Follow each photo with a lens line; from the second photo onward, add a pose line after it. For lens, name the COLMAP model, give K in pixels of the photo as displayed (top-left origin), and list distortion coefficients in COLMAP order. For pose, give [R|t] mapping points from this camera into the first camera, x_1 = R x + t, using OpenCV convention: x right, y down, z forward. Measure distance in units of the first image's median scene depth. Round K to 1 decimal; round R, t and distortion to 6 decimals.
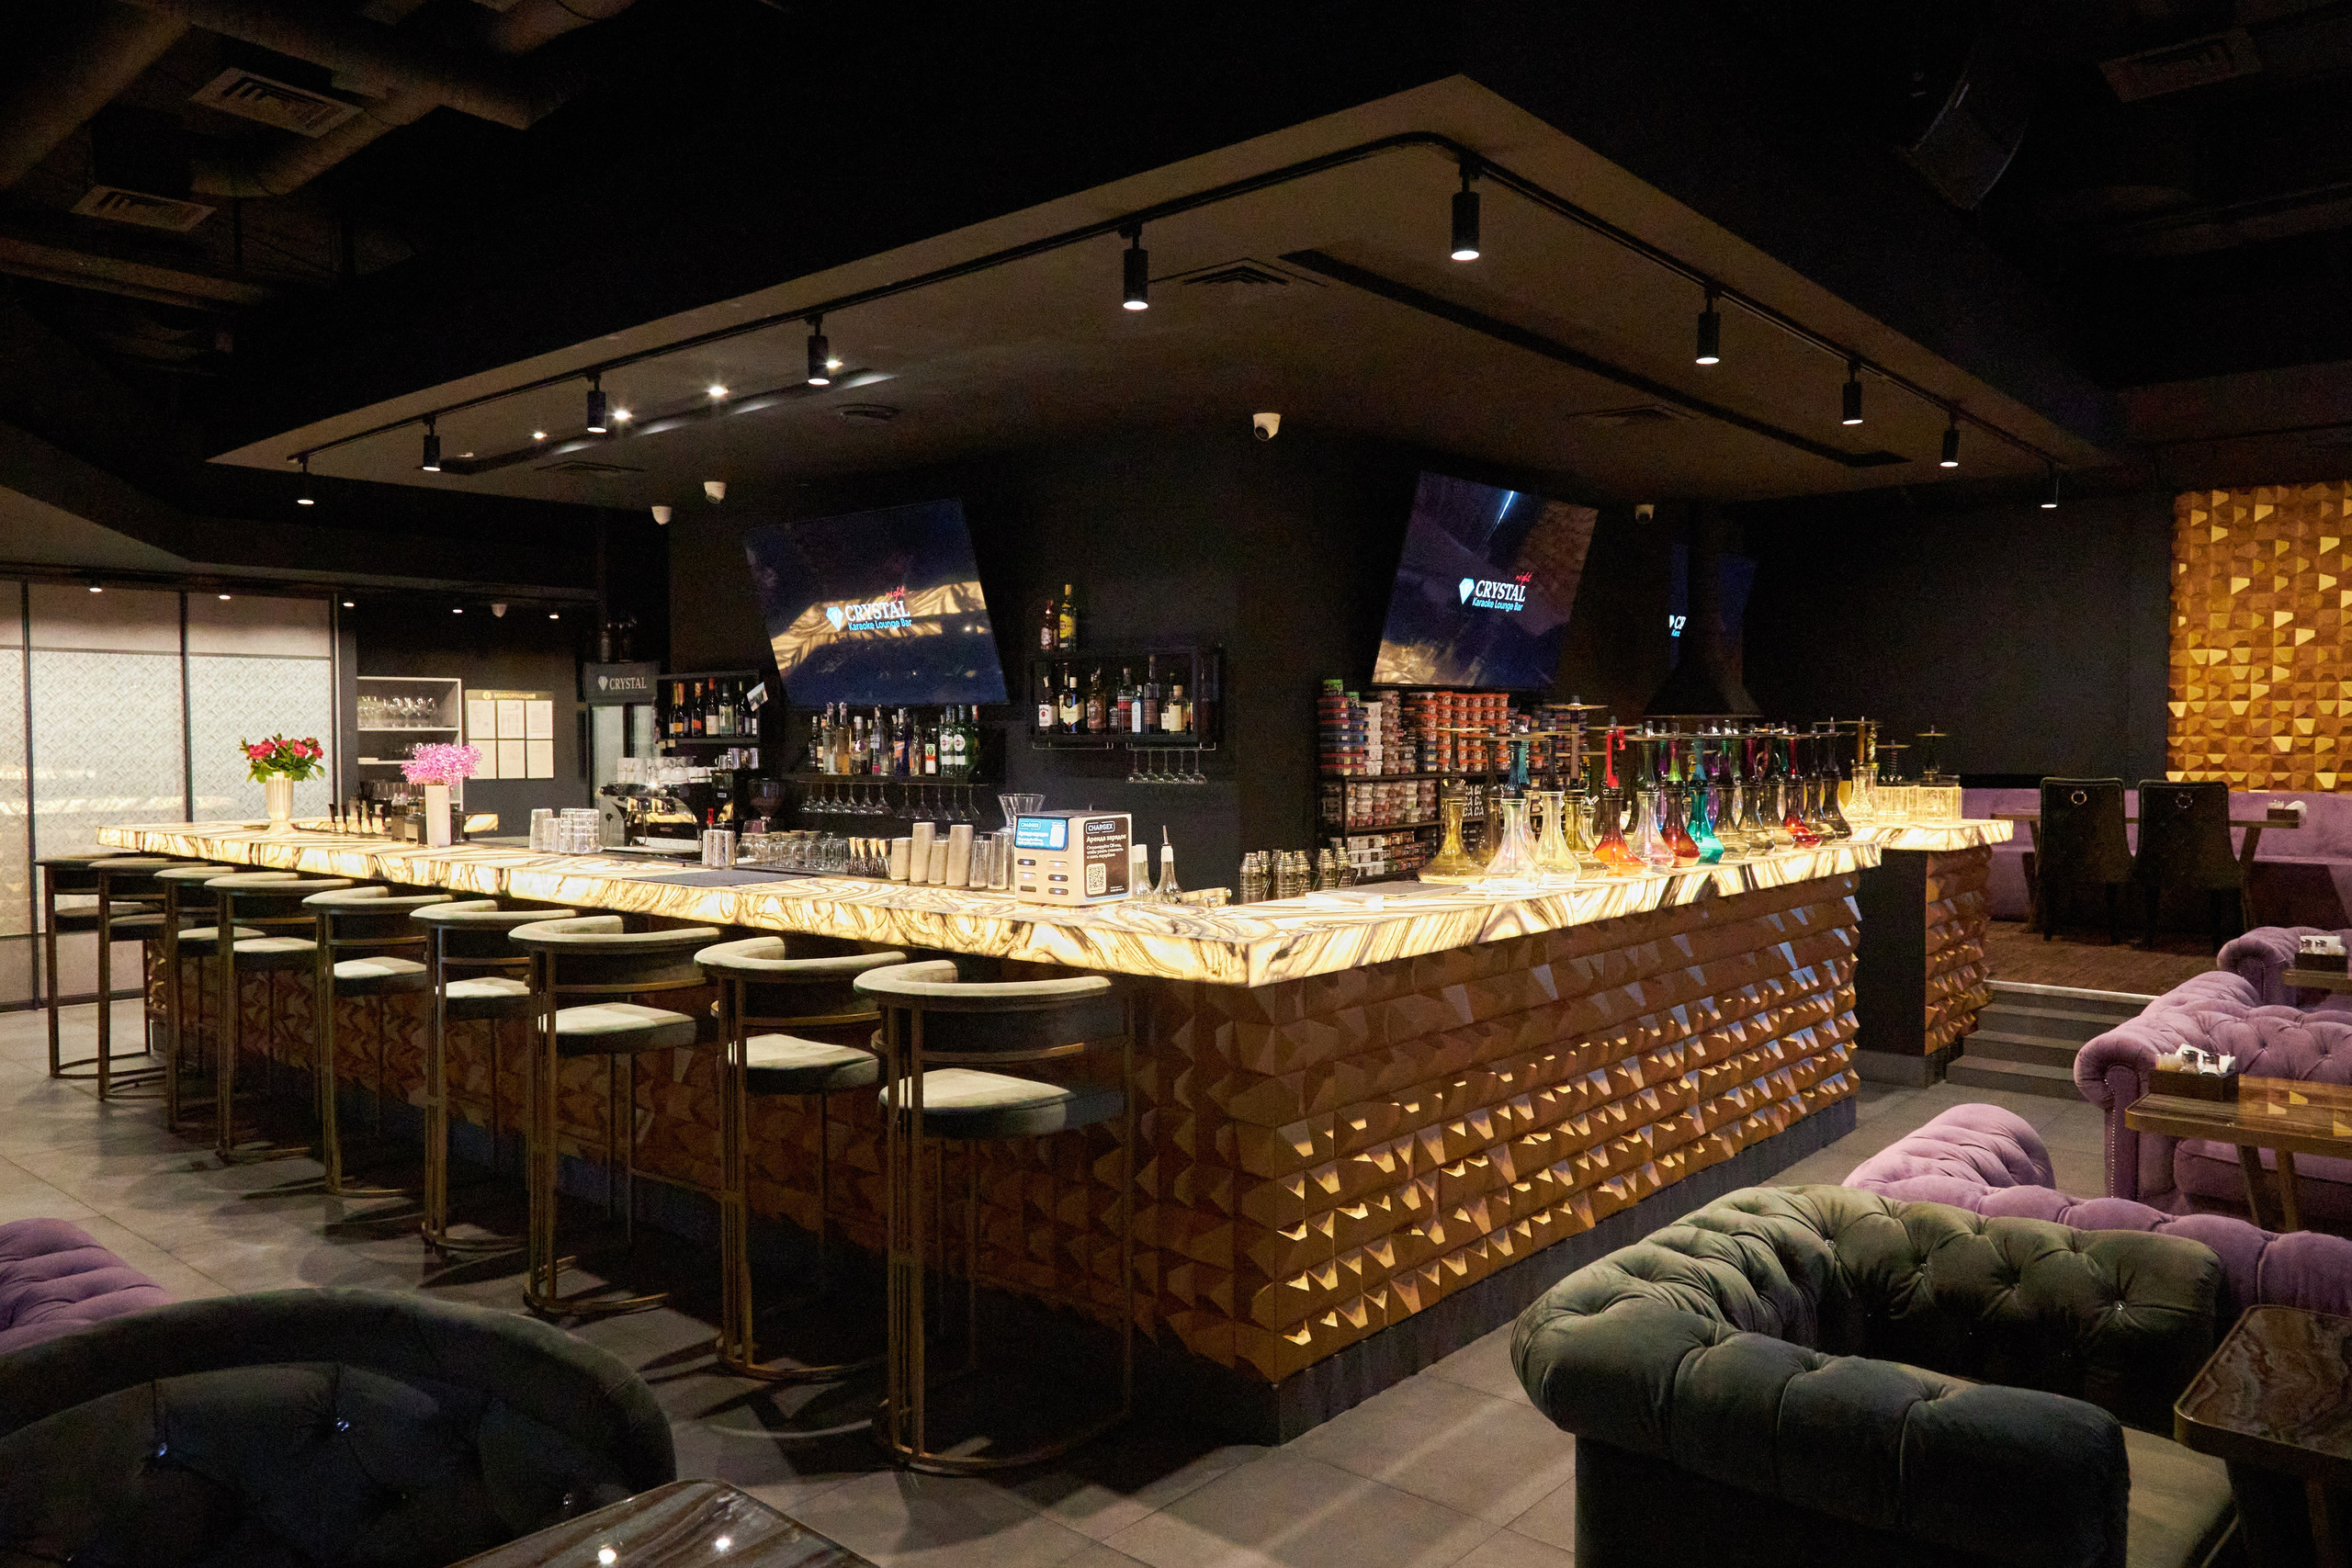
lens RADIAL K [[1592.1, 0, 1179.1], [0, 1592.1, 798.6], [0, 0, 1]] dist [-0.004563, 0.006806]
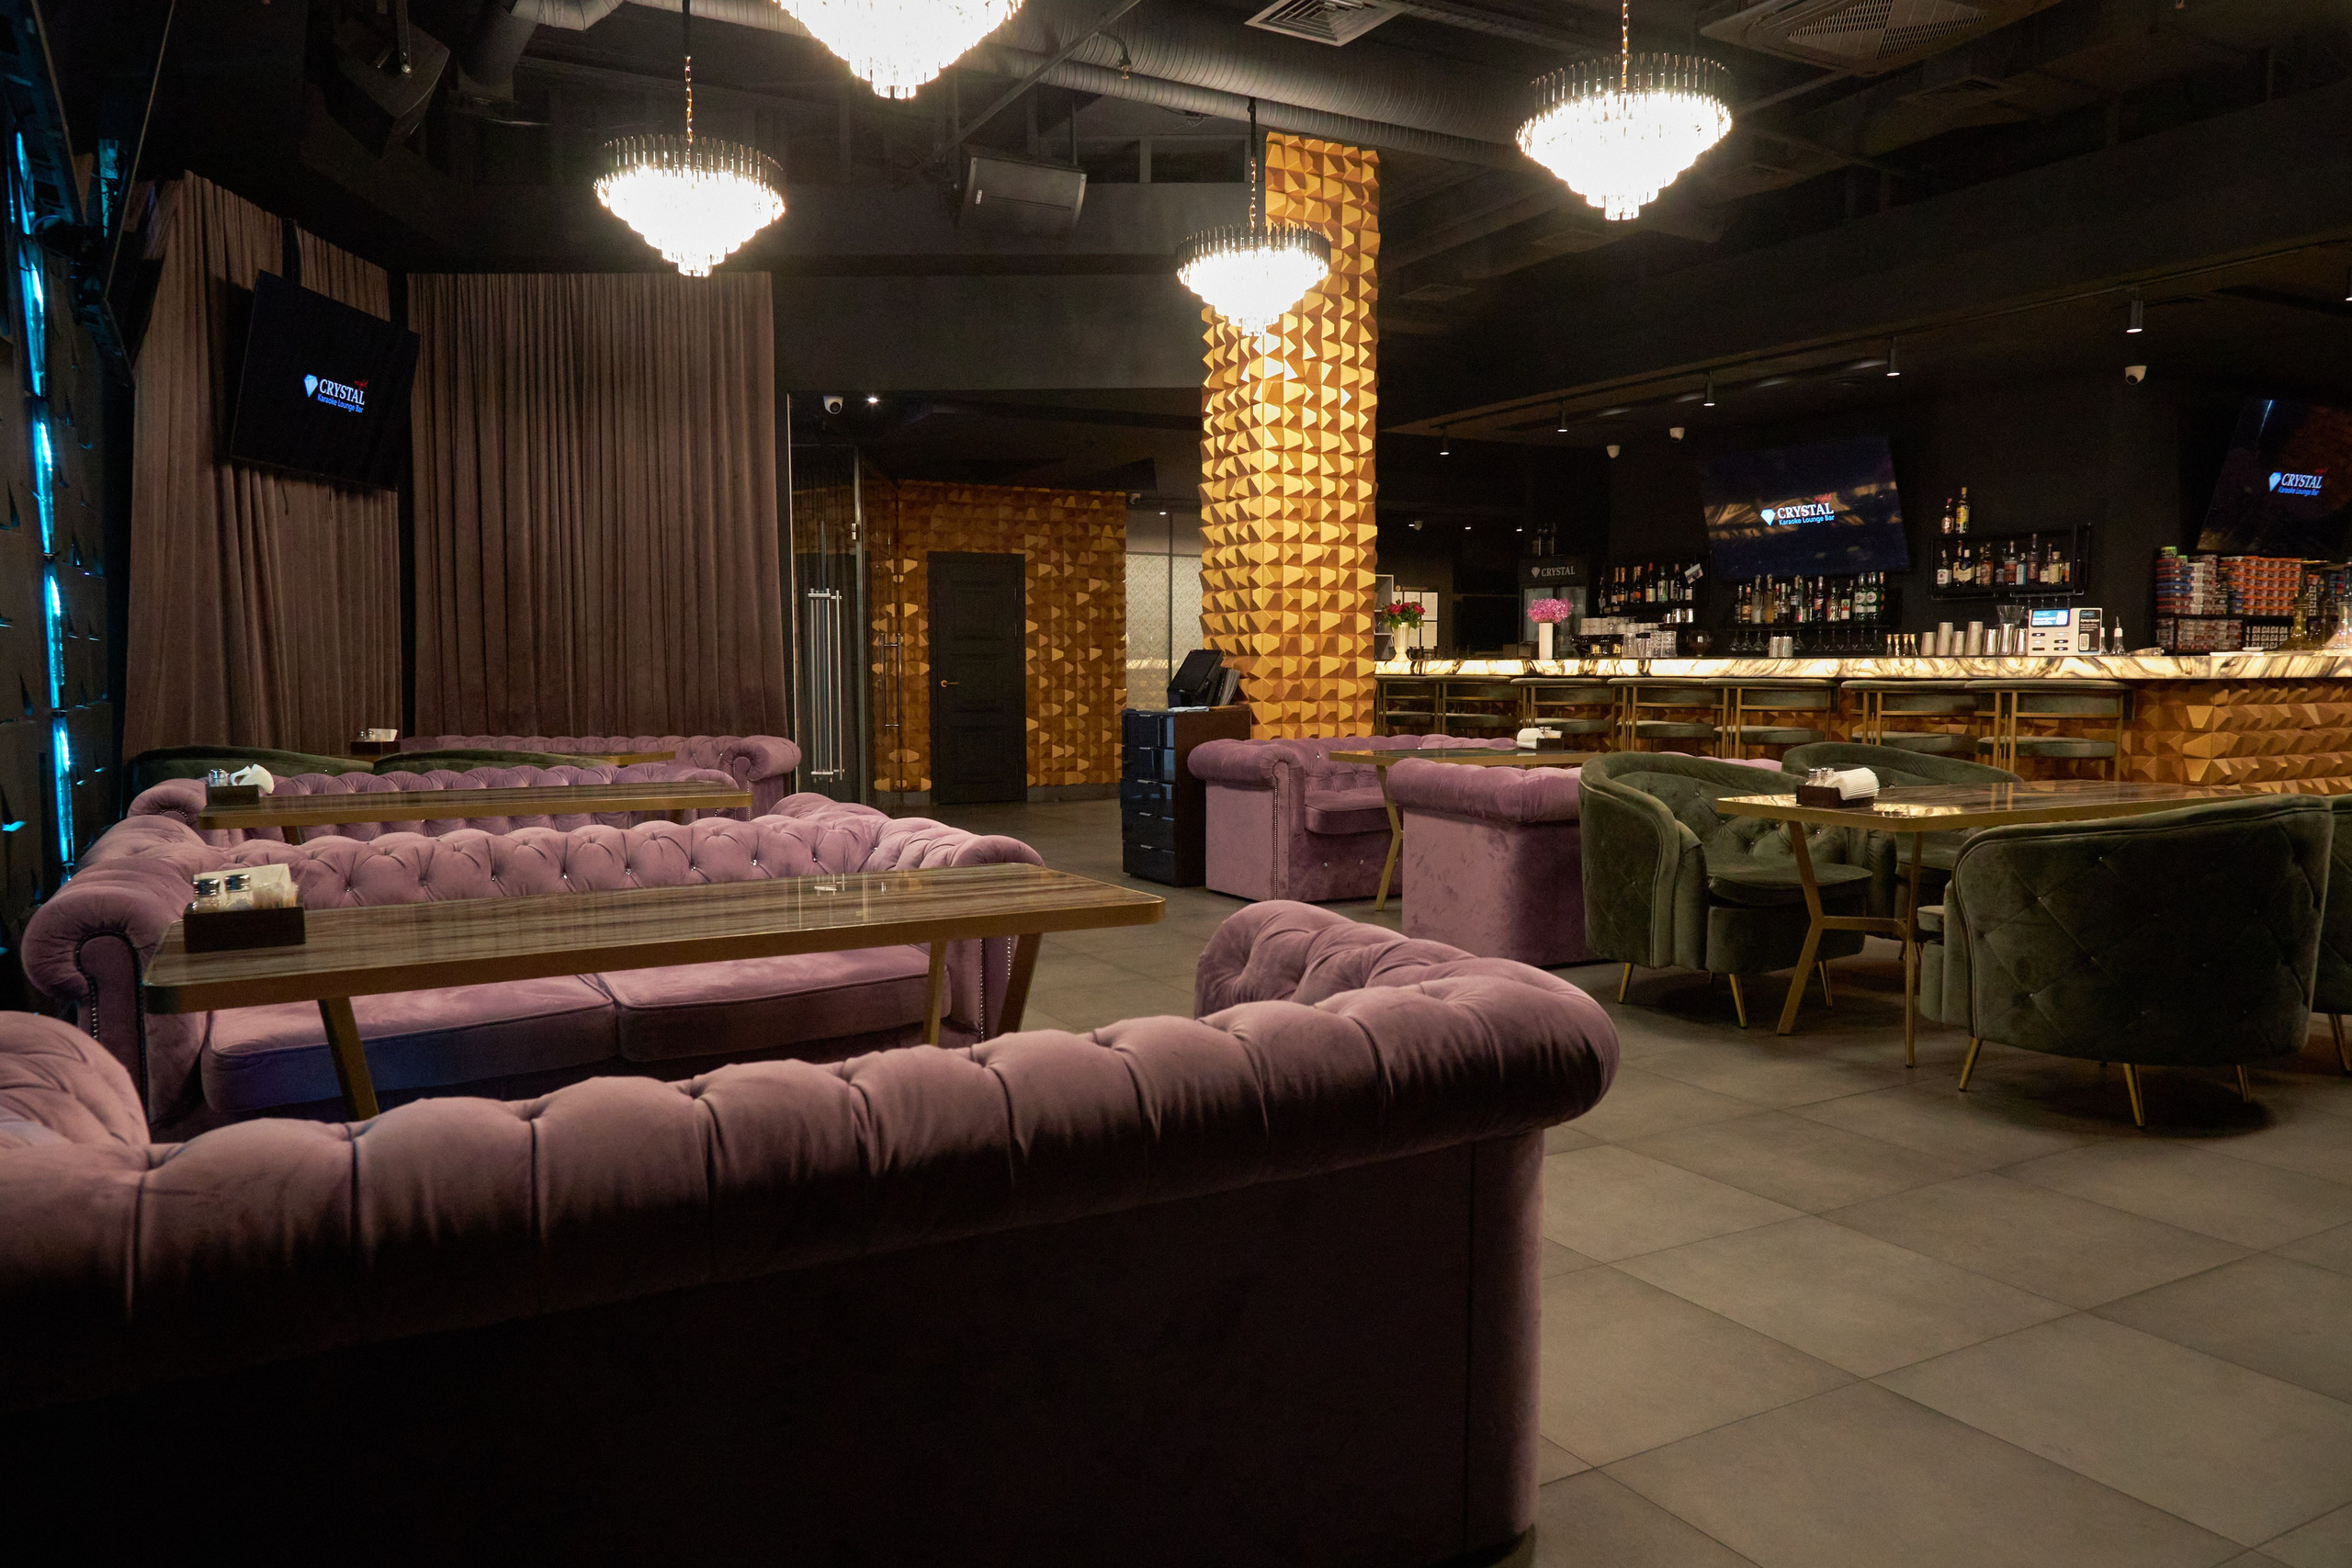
lens RADIAL K [[1592.1, 0, 1179.7], [0, 1592.1, 791.8], [0, 0, 1]] dist [-0.004563, 0.006806]
pose [[0.937189, 0.029137, -0.347603, -0.234389], [-0.013888, 0.998832, 0.046282, 0.092191], [0.348545, -0.038547, 0.936499, -0.667004]]
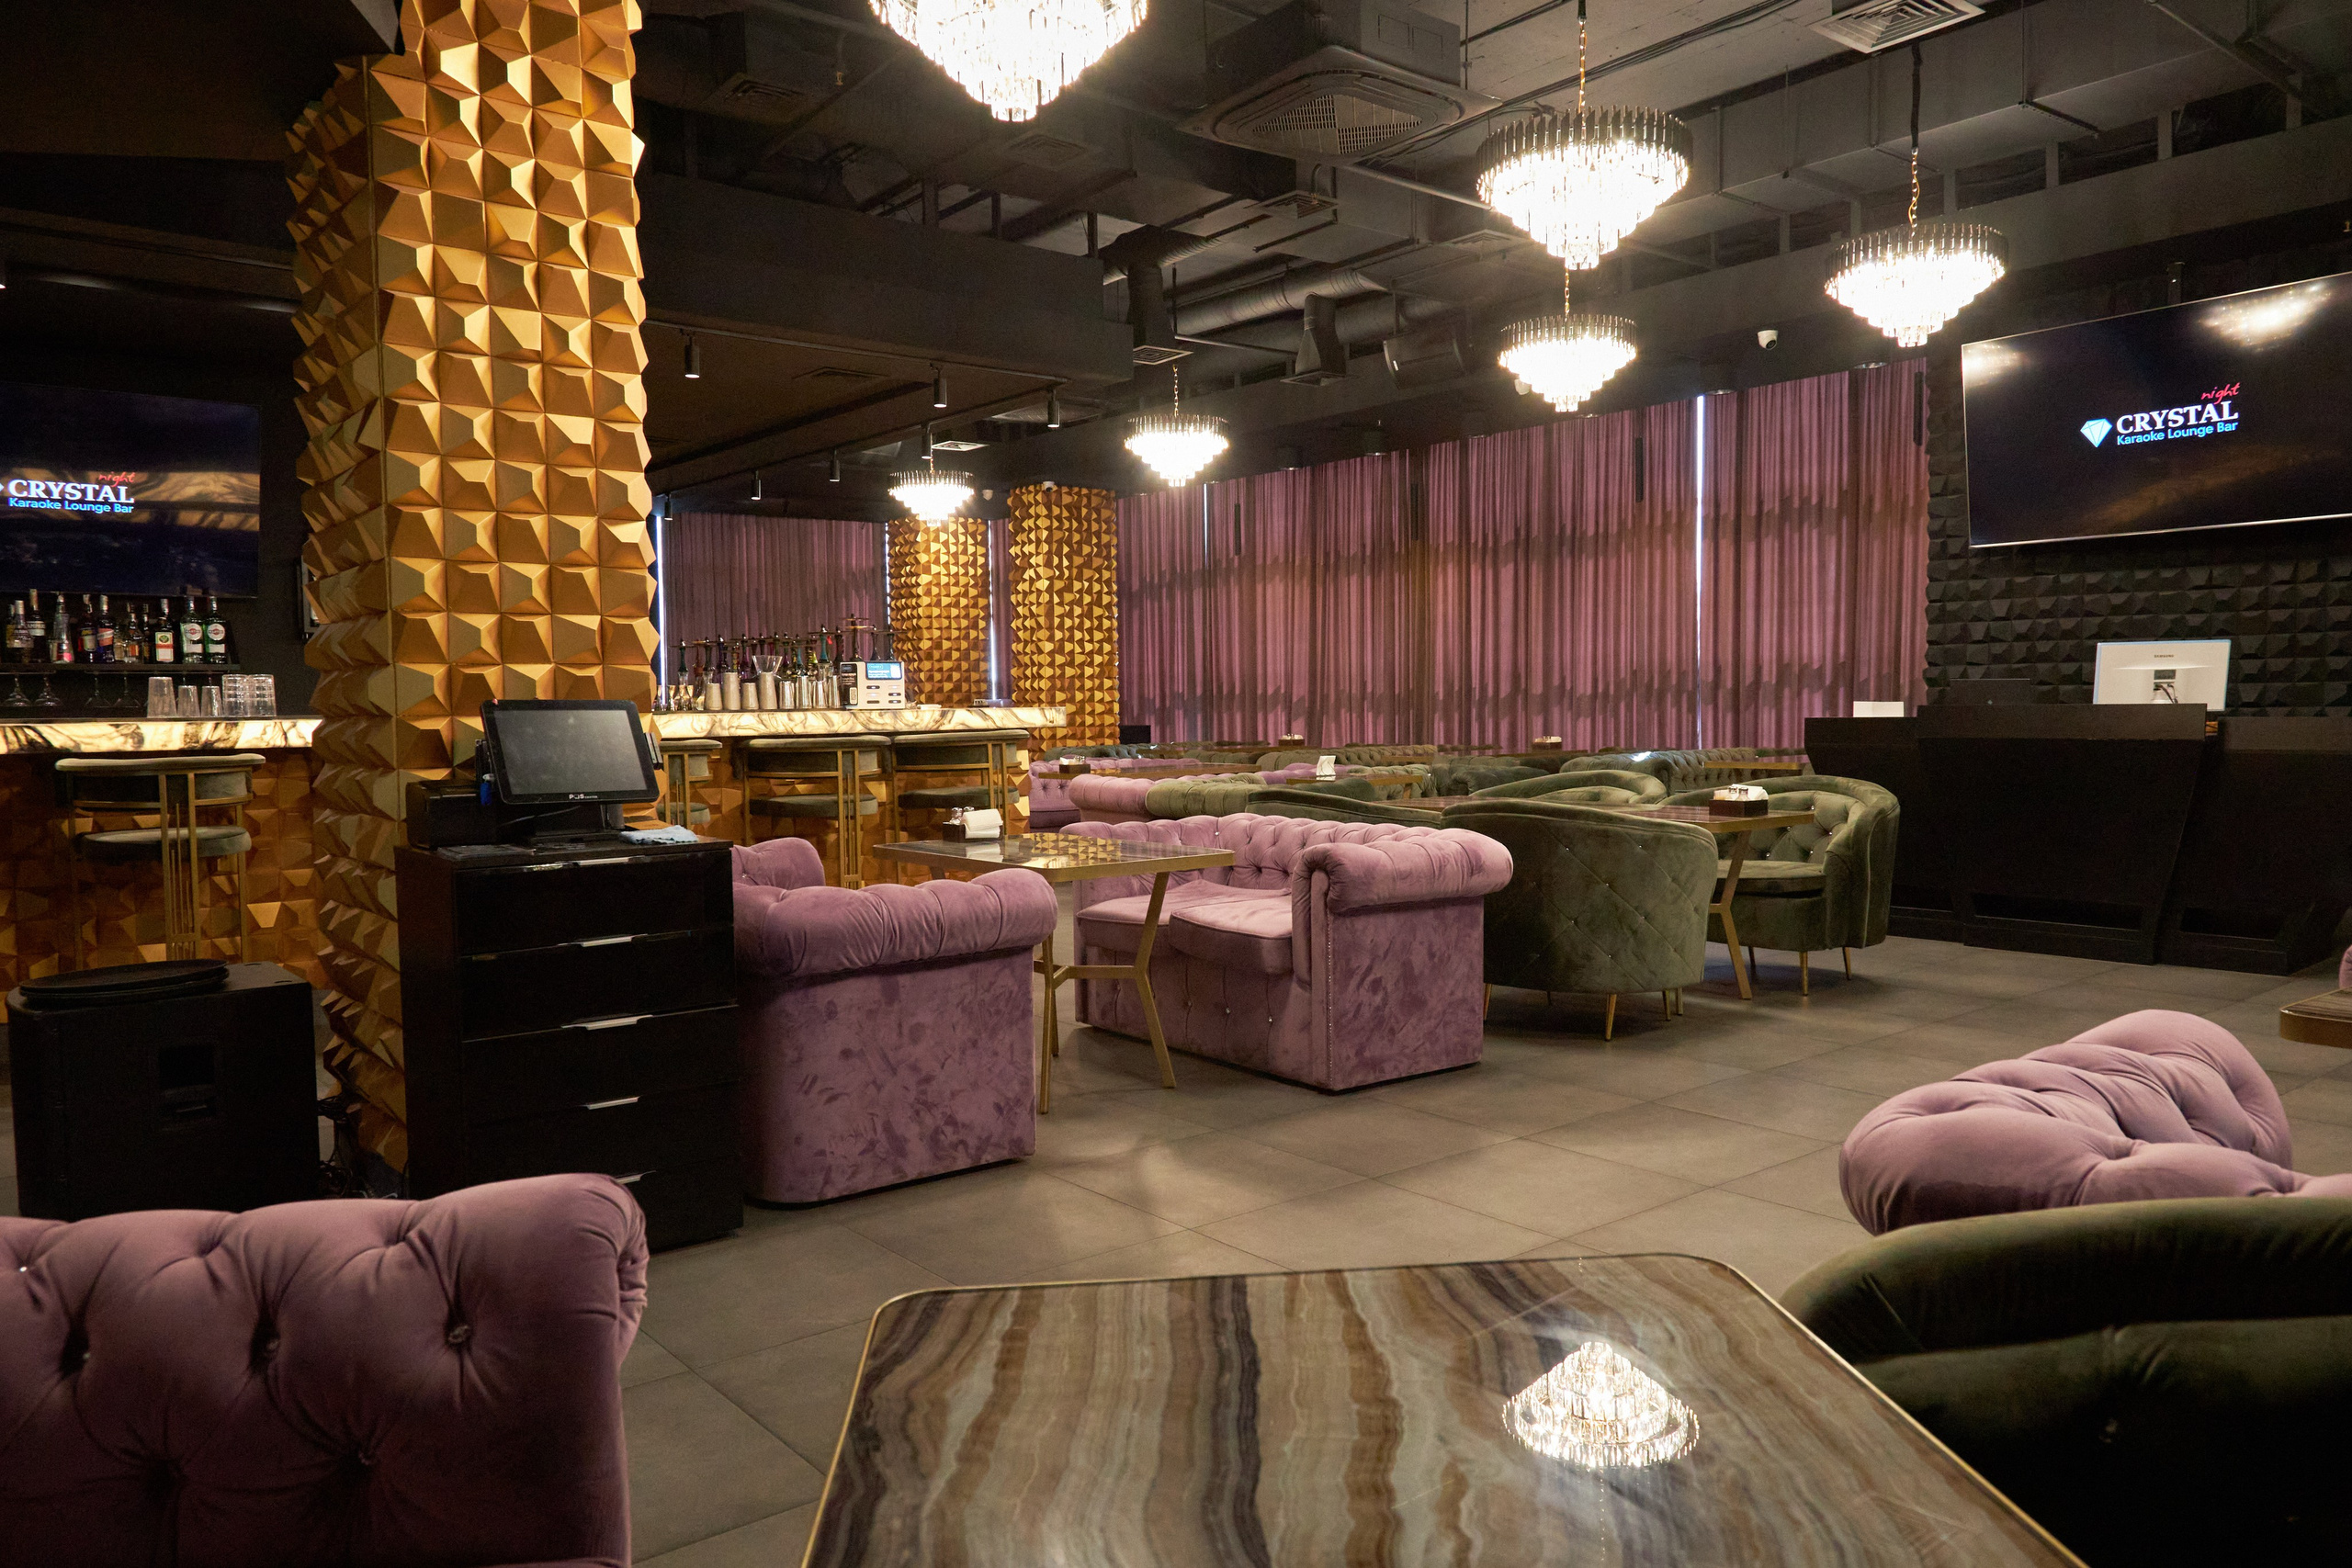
lens RADIAL K [[1592.1, 0, 1153.3], [0, 1592.1, 797.4], [0, 0, 1]] dist [-0.004563, 0.006806]
pose [[0.177703, -0.059325, 0.982294, -1.124553], [0.050506, 0.997416, 0.051101, 0.054548], [-0.982787, 0.040531, 0.180240, 0.218410]]
